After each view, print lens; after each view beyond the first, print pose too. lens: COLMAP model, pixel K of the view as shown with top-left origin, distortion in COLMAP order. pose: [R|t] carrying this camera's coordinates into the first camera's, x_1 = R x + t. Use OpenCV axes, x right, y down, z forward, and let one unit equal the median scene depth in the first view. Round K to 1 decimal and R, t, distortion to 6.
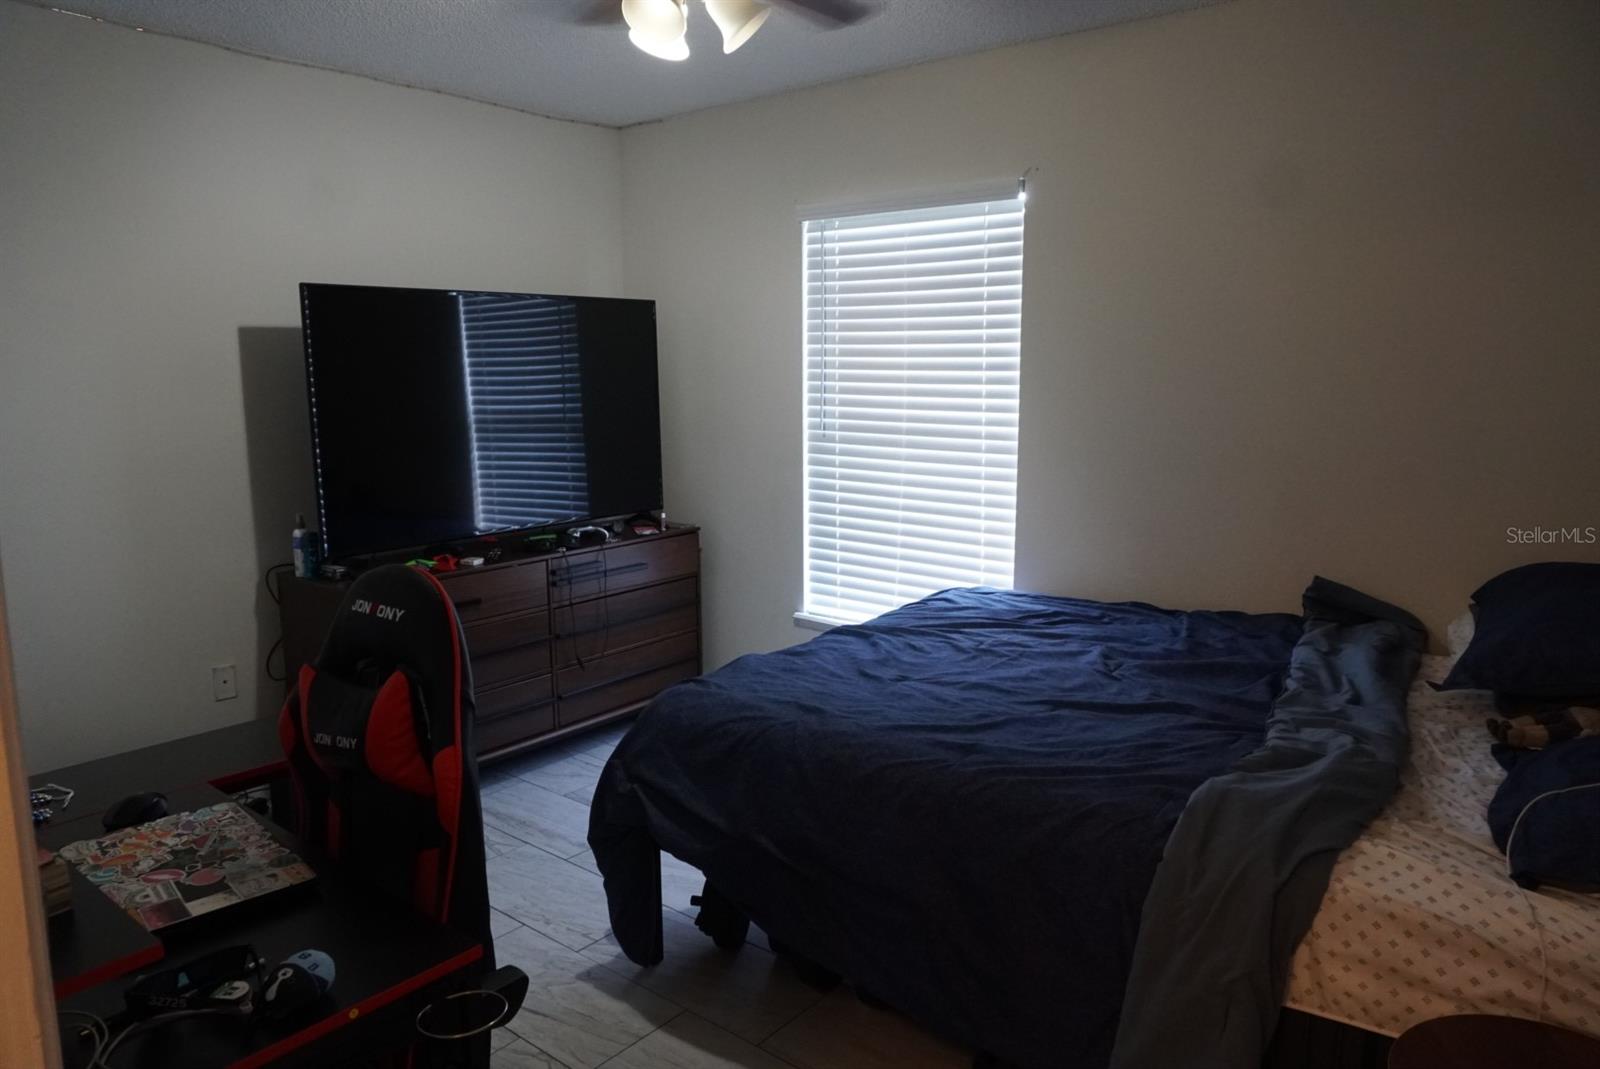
lens RADIAL K [[1063.2, 0, 800.0], [0, 1063.2, 534.5], [0, 0, 1]] dist [-0.037796, 0.003613]
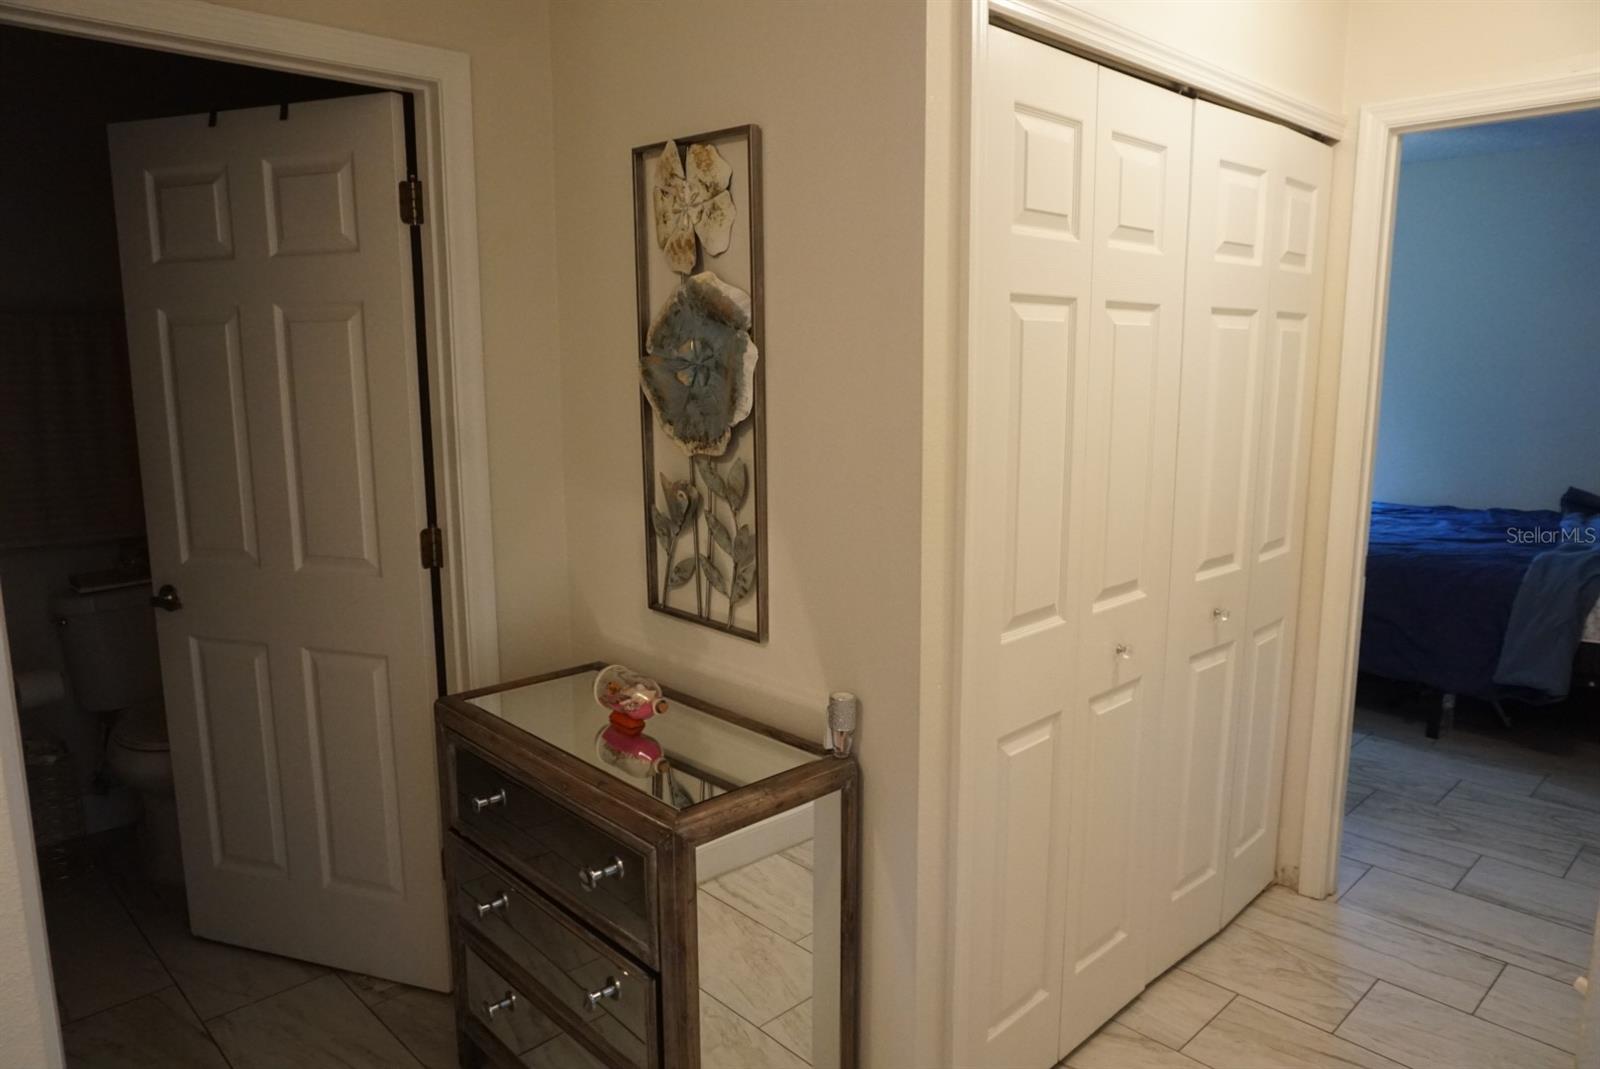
lens RADIAL K [[1063.2, 0, 800.0], [0, 1063.2, 534.5], [0, 0, 1]] dist [-0.037796, 0.003613]
pose [[0.993093, 0.023900, -0.114869, -0.677604], [-0.022974, 0.999692, 0.009377, 0.155882], [0.115058, -0.006674, 0.993336, -1.012654]]
